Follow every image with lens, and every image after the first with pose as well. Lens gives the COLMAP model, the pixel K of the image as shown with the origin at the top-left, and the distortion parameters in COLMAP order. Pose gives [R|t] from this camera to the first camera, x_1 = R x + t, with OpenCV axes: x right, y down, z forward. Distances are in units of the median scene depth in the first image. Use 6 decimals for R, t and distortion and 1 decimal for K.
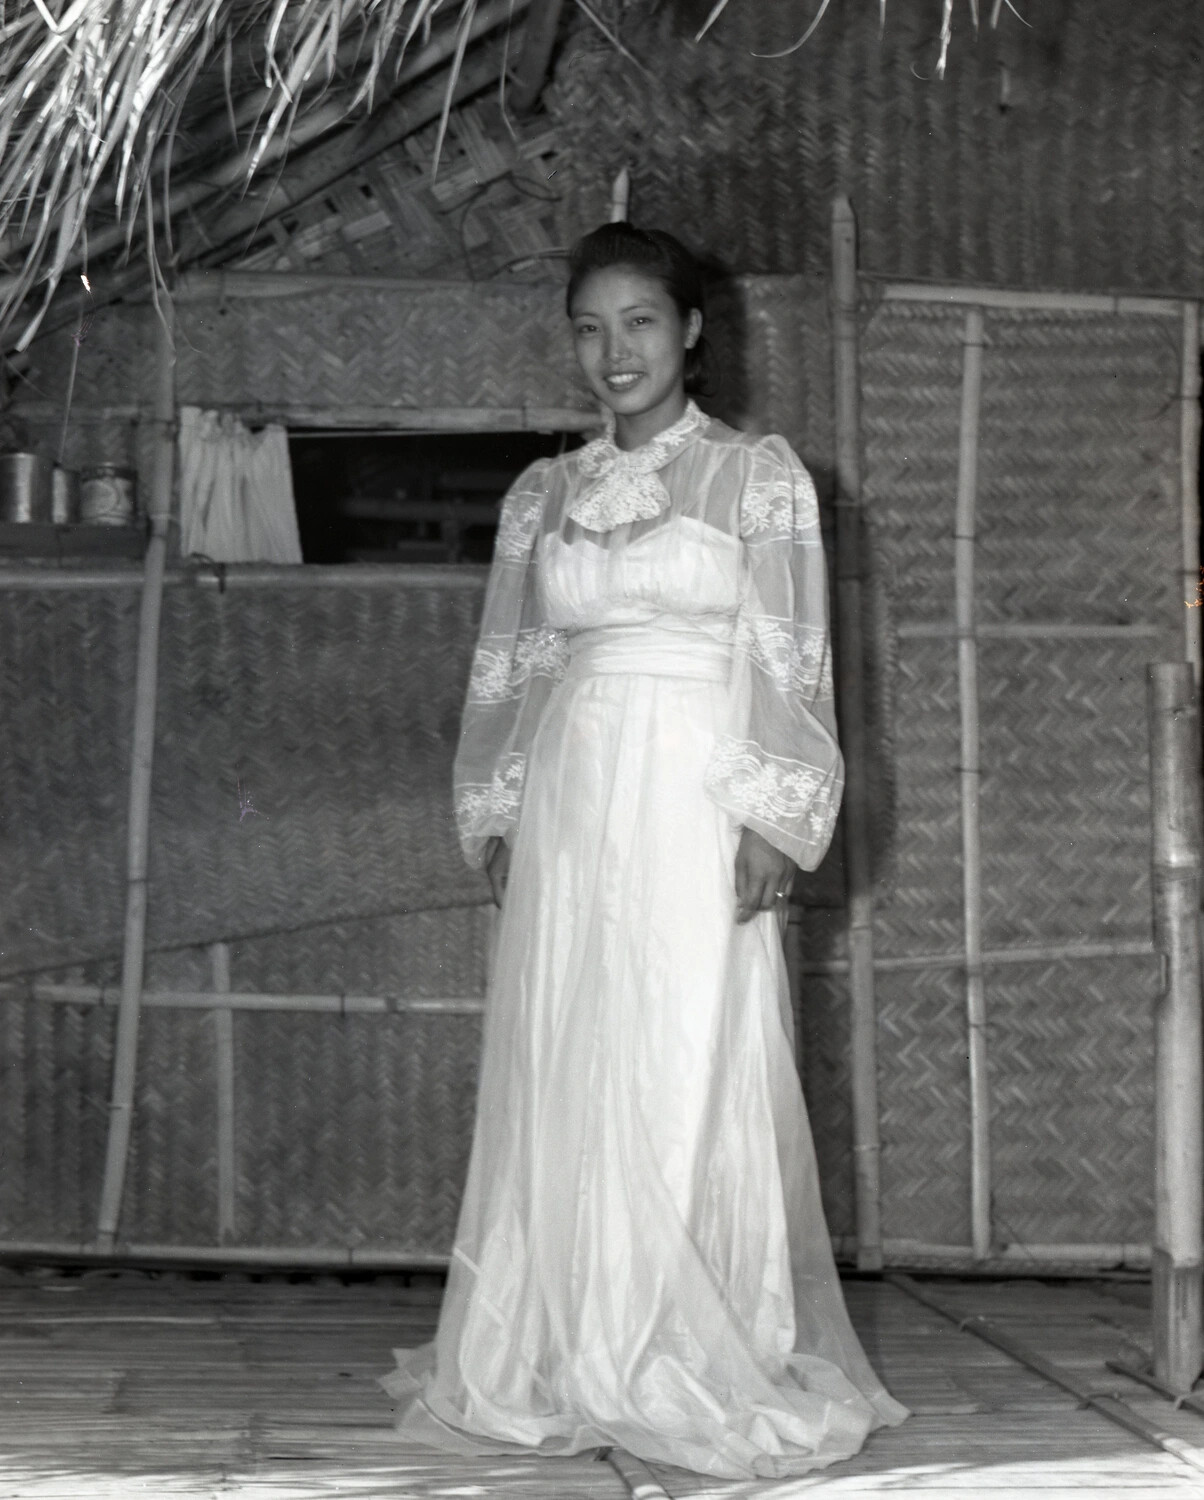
lens RADIAL K [[2310.1, 0, 521.9], [0, 2310.1, 751.6], [0, 0, 1]] dist [-0.009646, -0.057670]
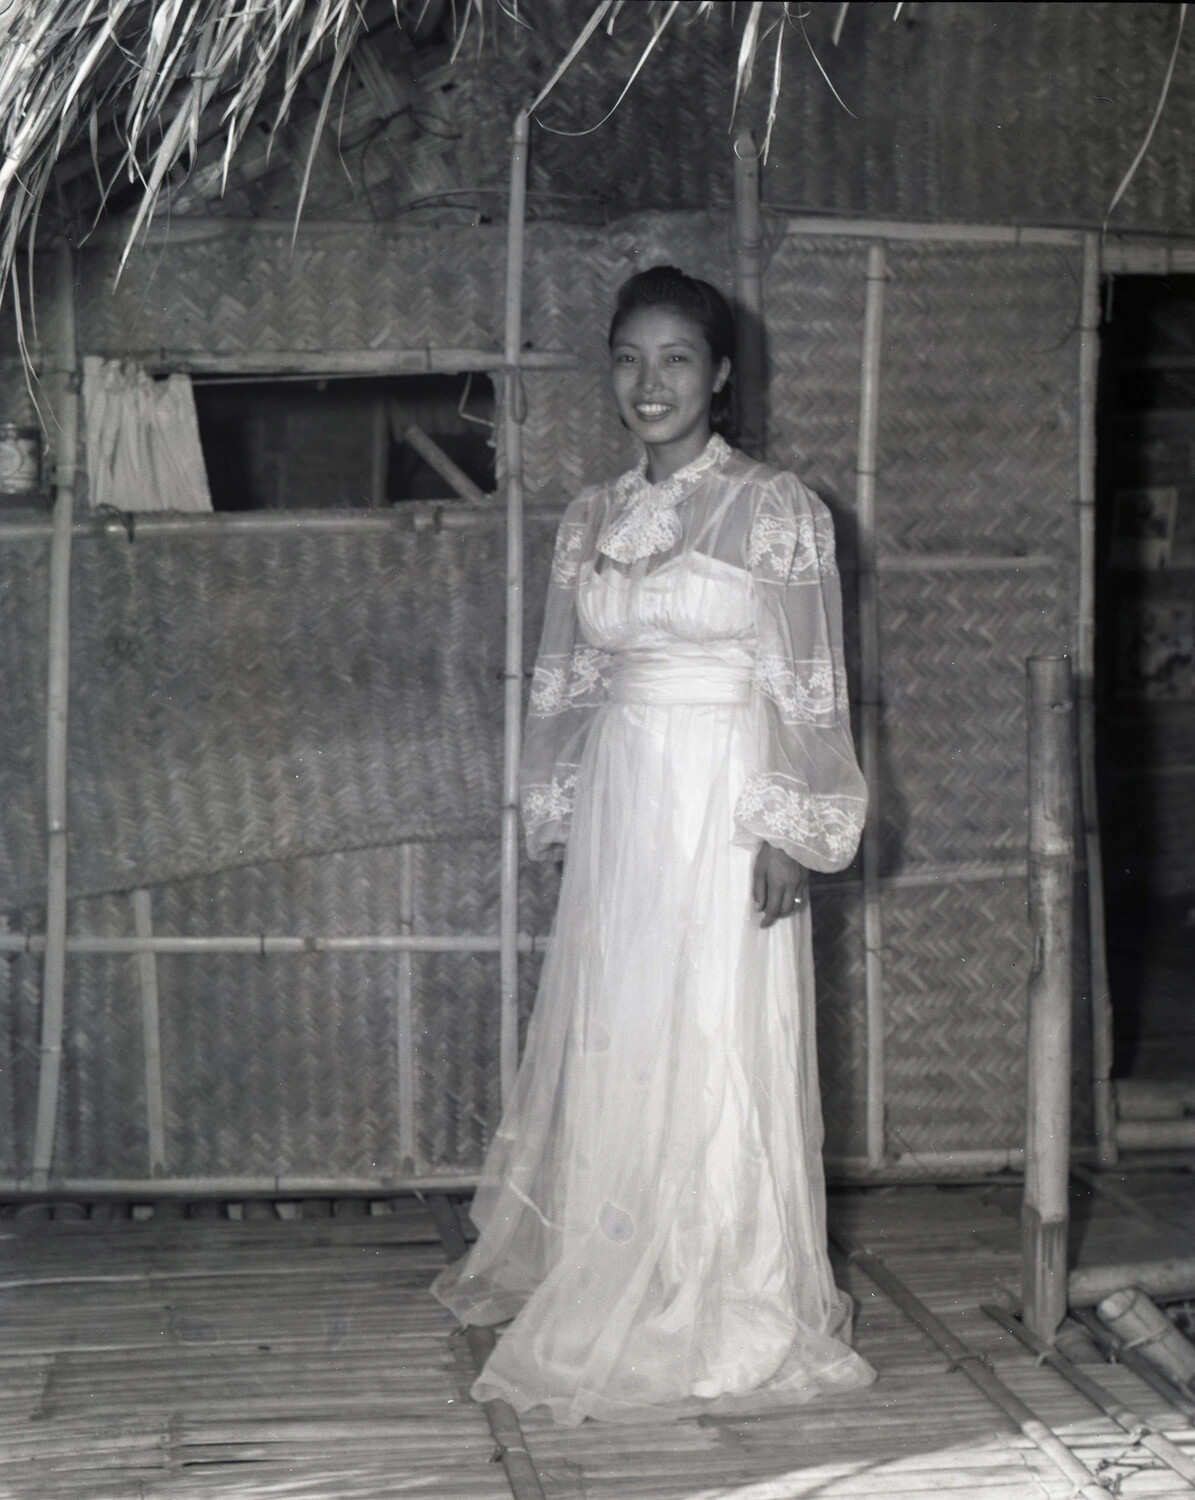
lens RADIAL K [[2280.7, 0, 573.3], [0, 2280.7, 747.0], [0, 0, 1]] dist [-0.043054, 0.079652]
pose [[0.999167, -0.016645, 0.037250, 0.024458], [0.011400, 0.990529, 0.136832, -0.114313], [-0.039175, -0.136293, 0.989894, -0.003187]]
